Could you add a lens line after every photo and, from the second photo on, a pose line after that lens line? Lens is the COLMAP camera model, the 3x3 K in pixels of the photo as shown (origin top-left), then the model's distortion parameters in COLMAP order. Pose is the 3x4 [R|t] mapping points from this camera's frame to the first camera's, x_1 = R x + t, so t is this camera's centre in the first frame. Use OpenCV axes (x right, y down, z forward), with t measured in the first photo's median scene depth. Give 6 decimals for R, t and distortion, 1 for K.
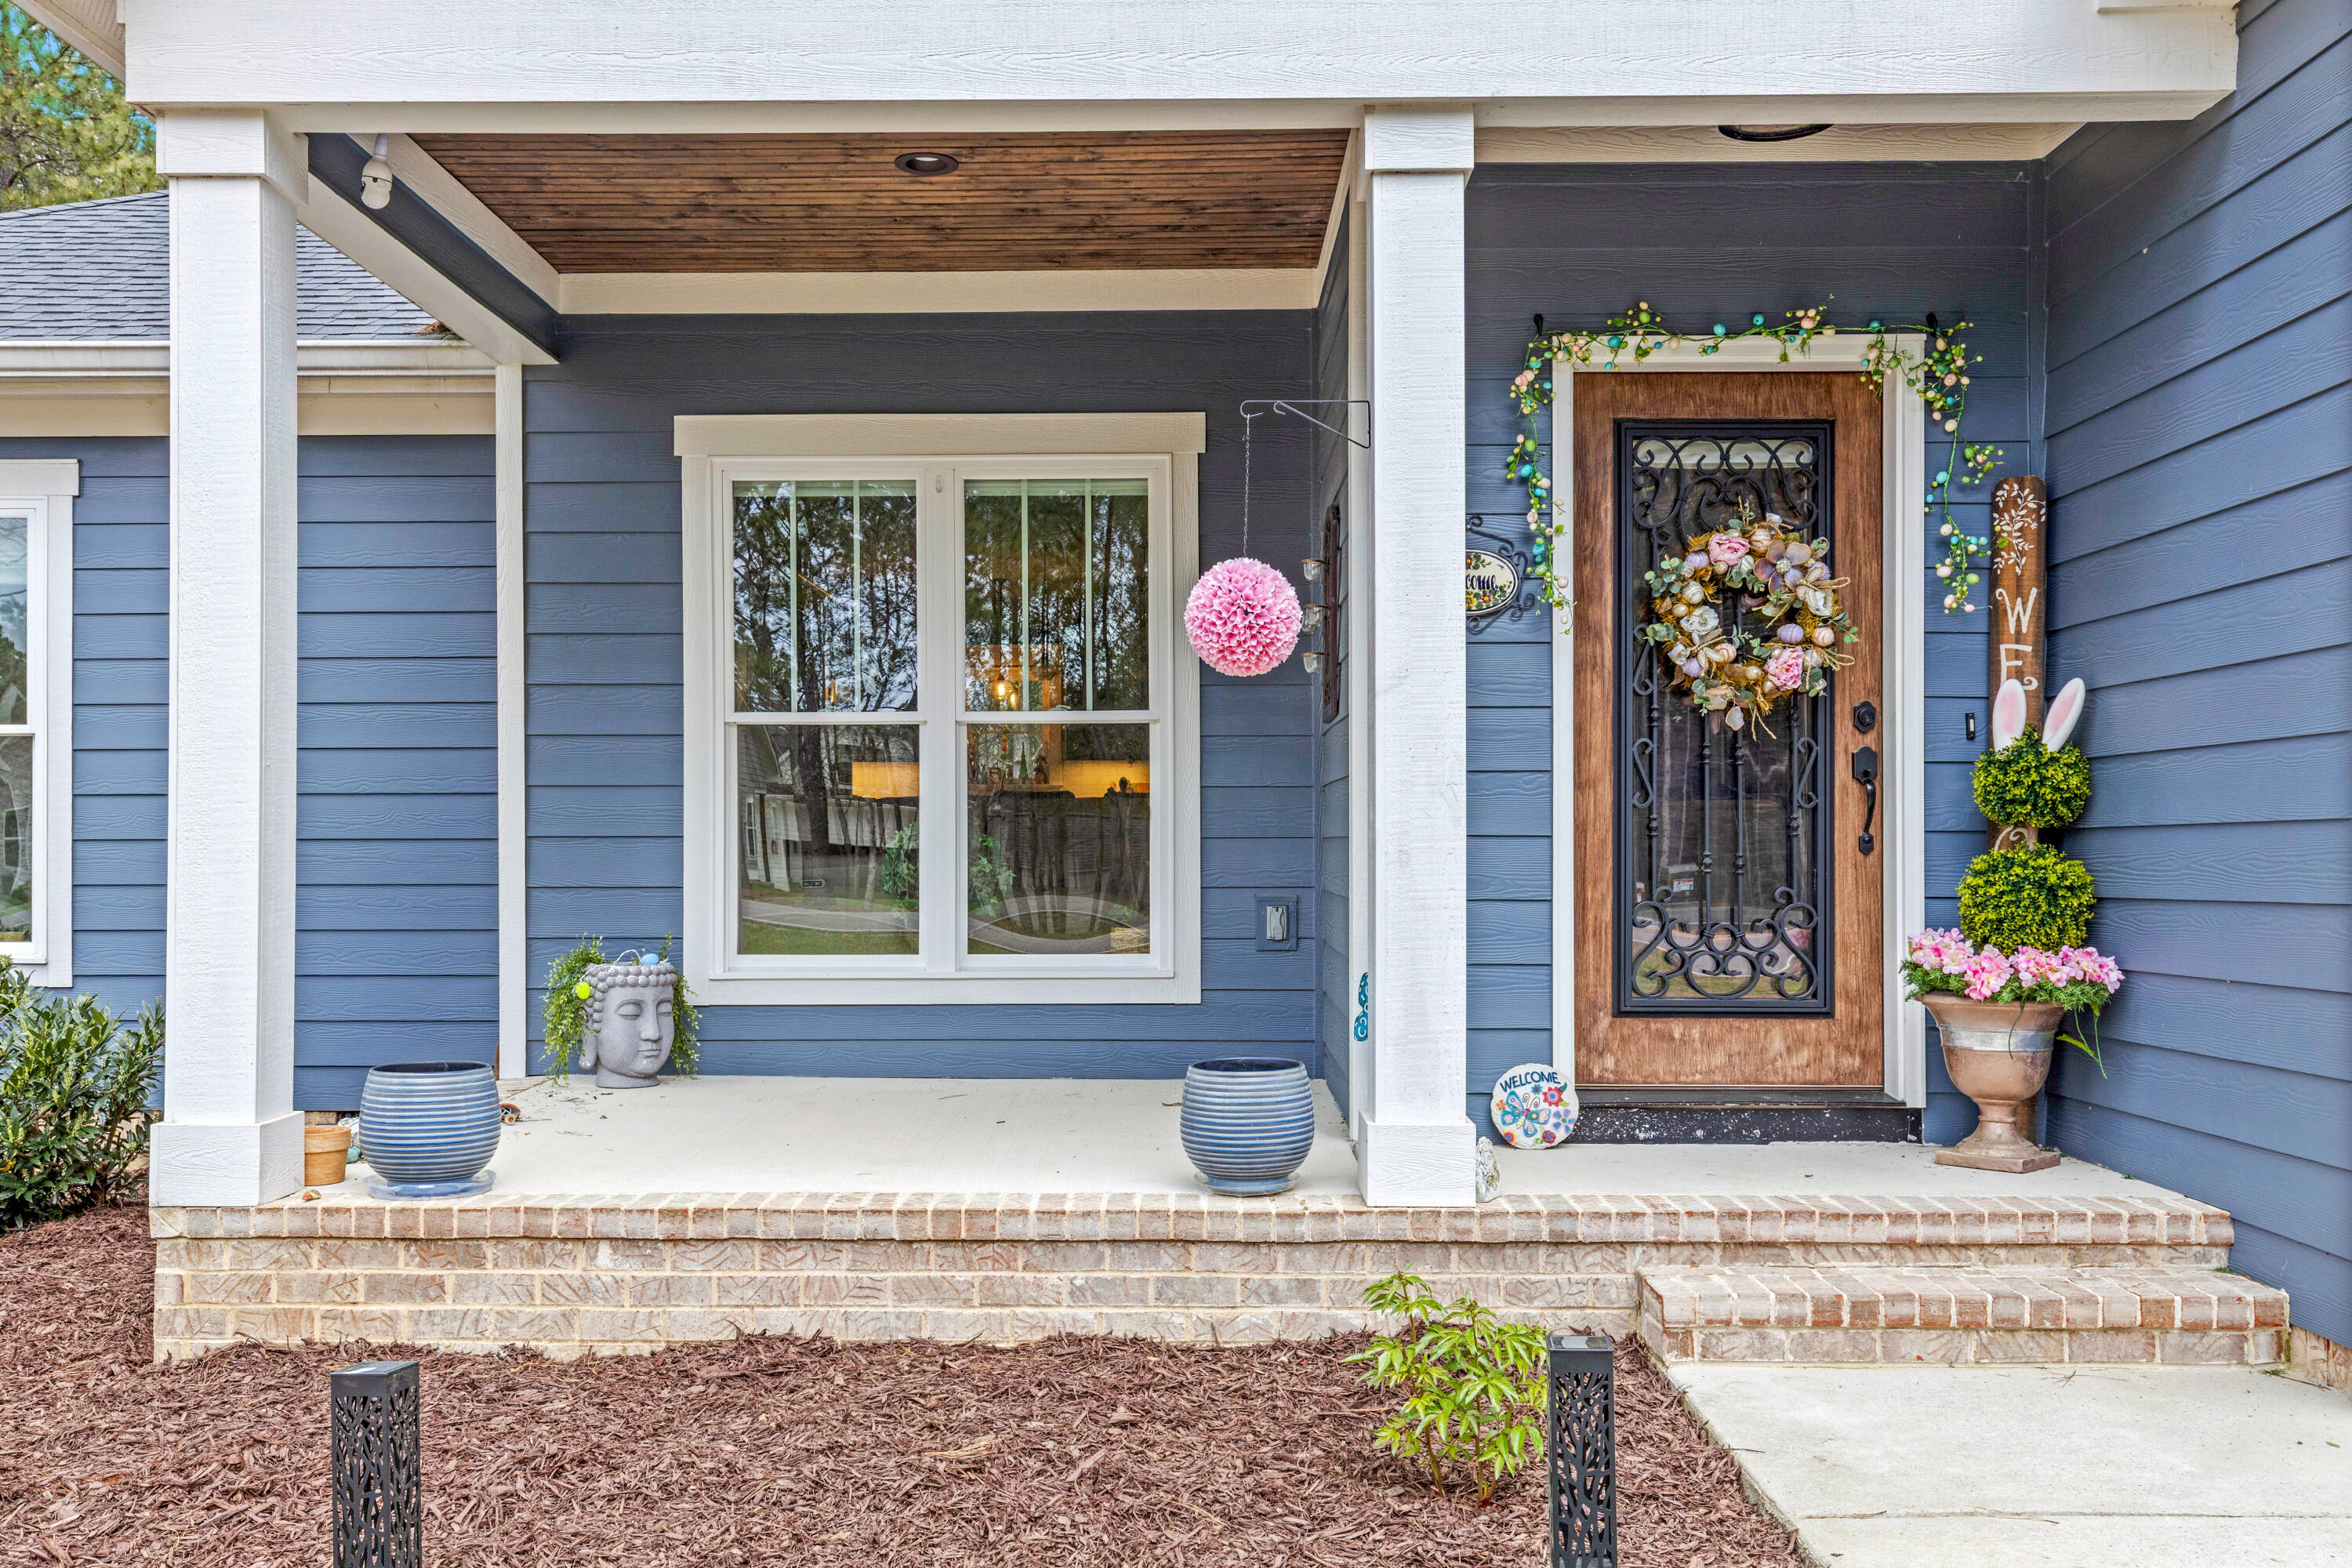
lens RADIAL K [[2526.0, 0, 1176.0], [0, 2526.0, 784.0], [0, 0, 1]] dist [-0.010342, -0.008120]
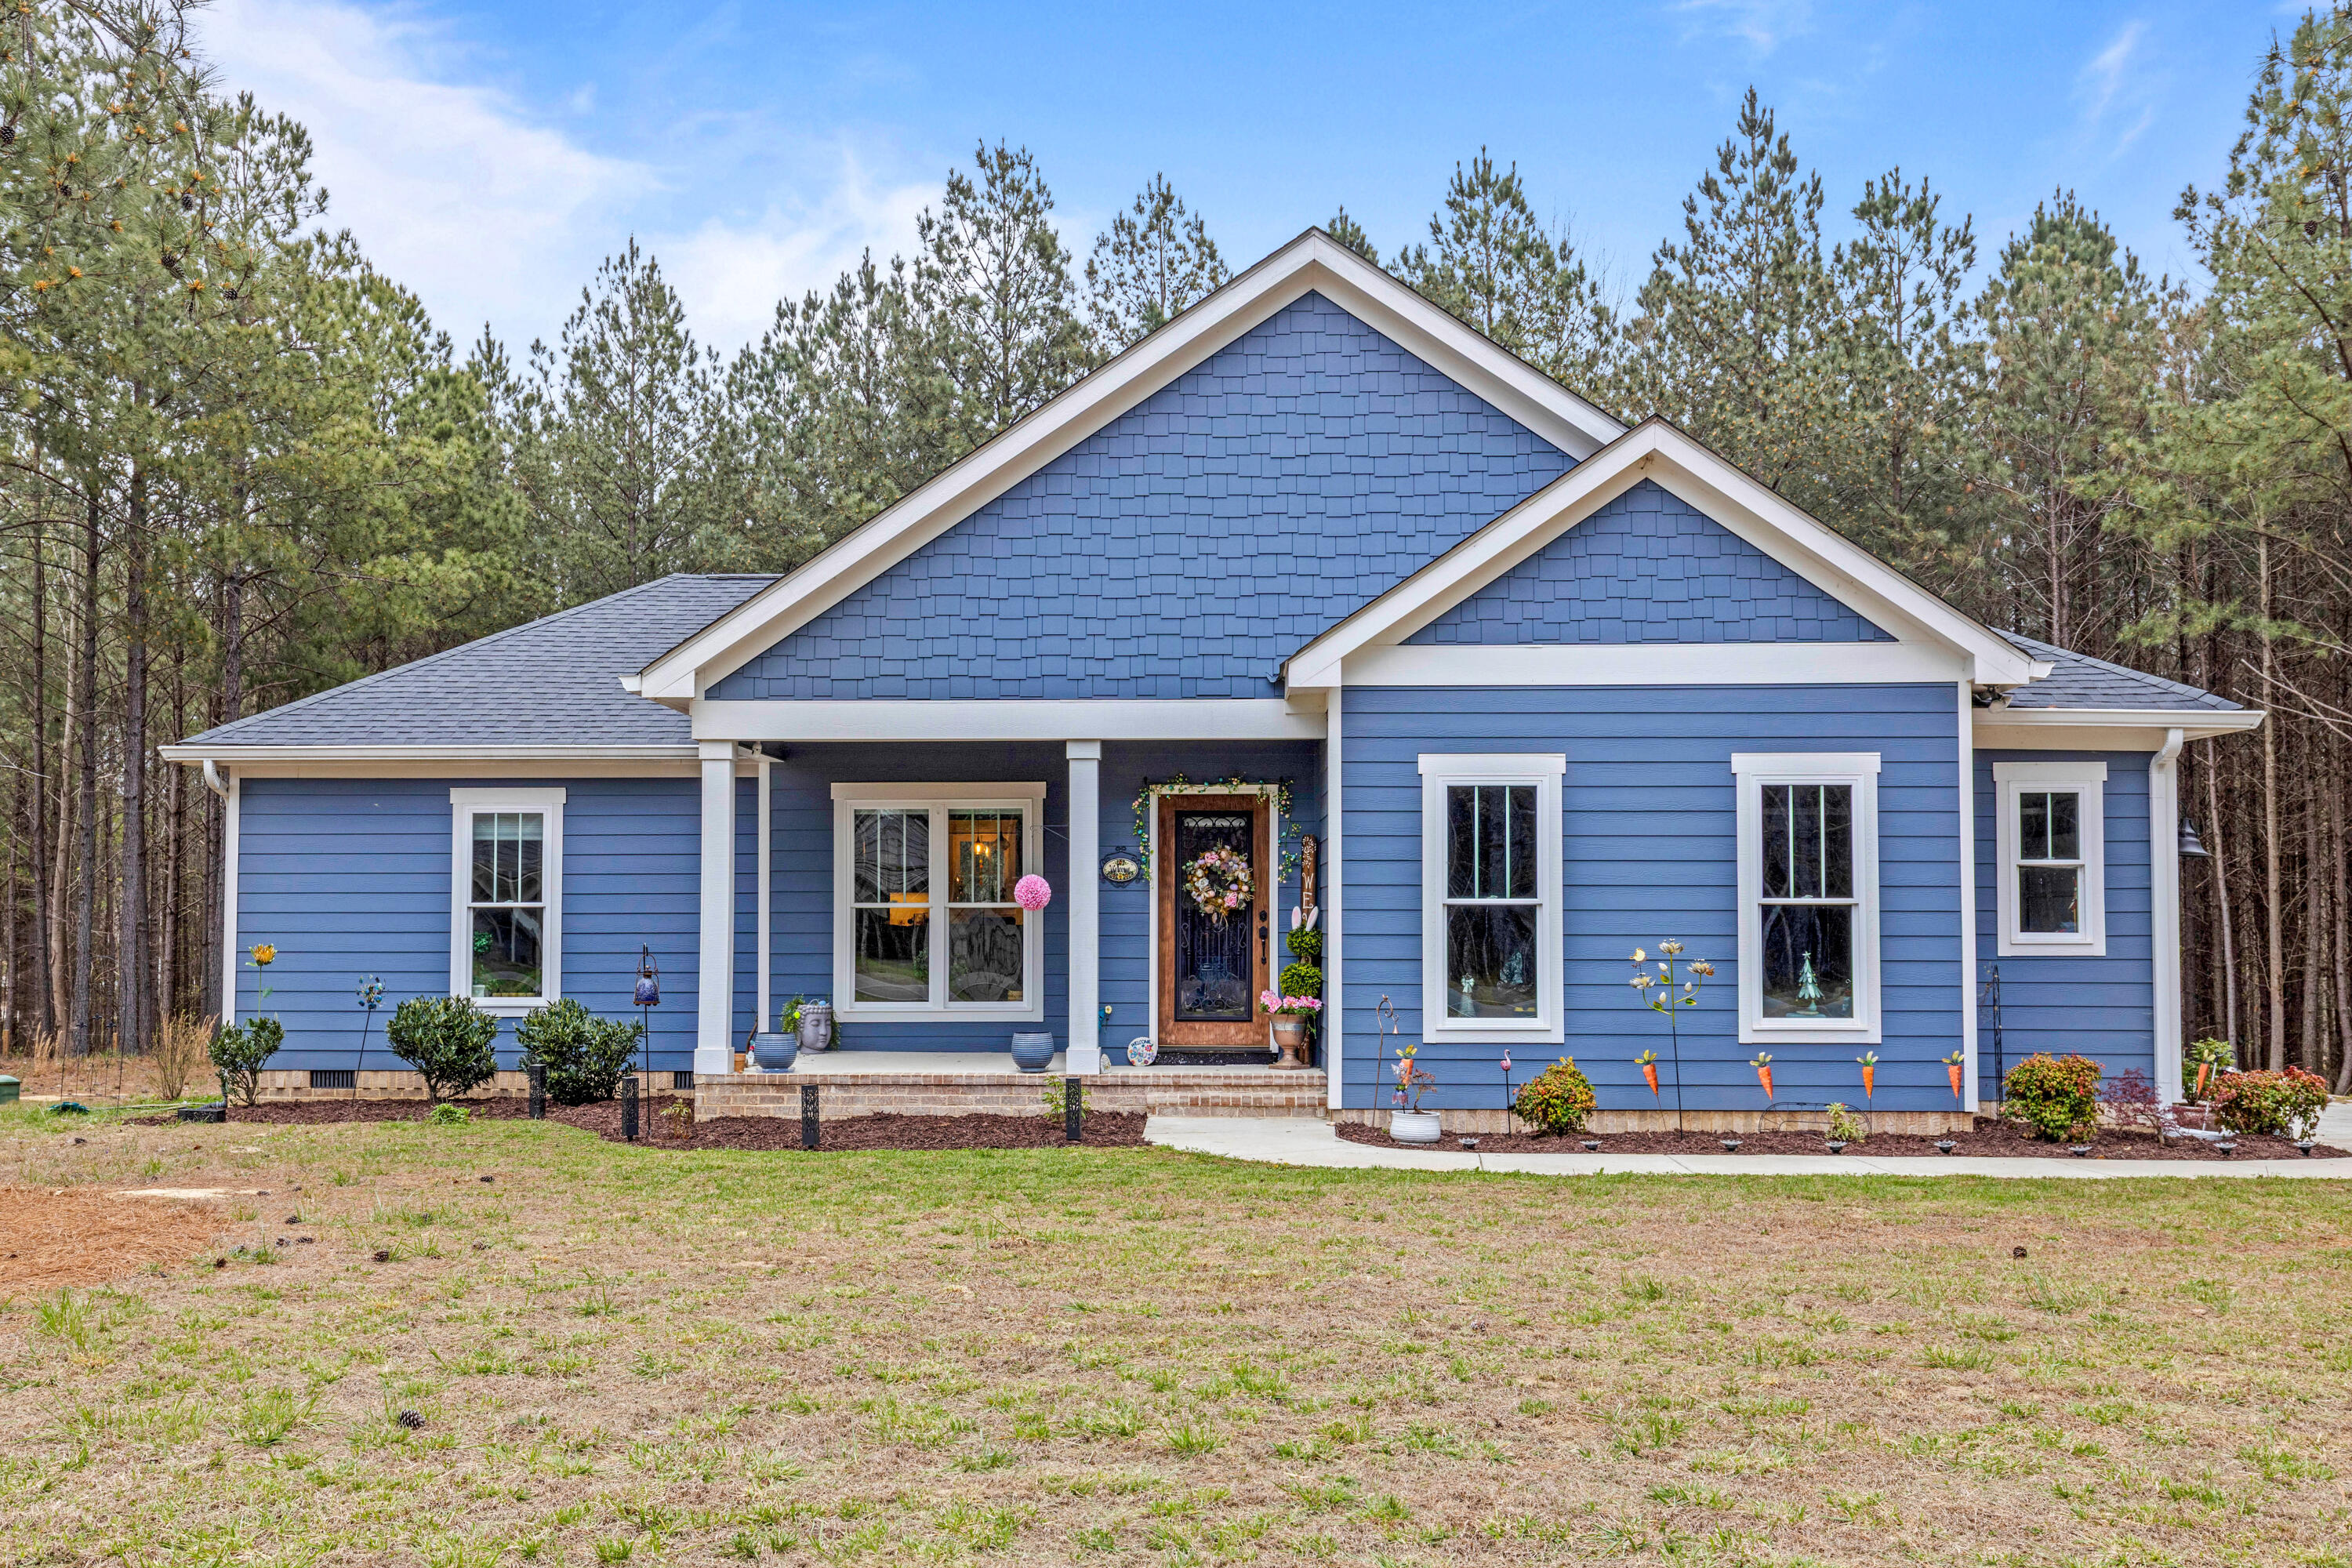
lens RADIAL K [[2297.6, 0, 1176.0], [0, 2297.6, 784.0], [0, 0, 1]] dist [0.002517, 0.000886]
pose [[0.999974, 0.001131, 0.007179, 0.159230], [-0.000866, 0.999321, -0.036847, -0.080887], [-0.007215, 0.036839, 0.999295, -1.618393]]
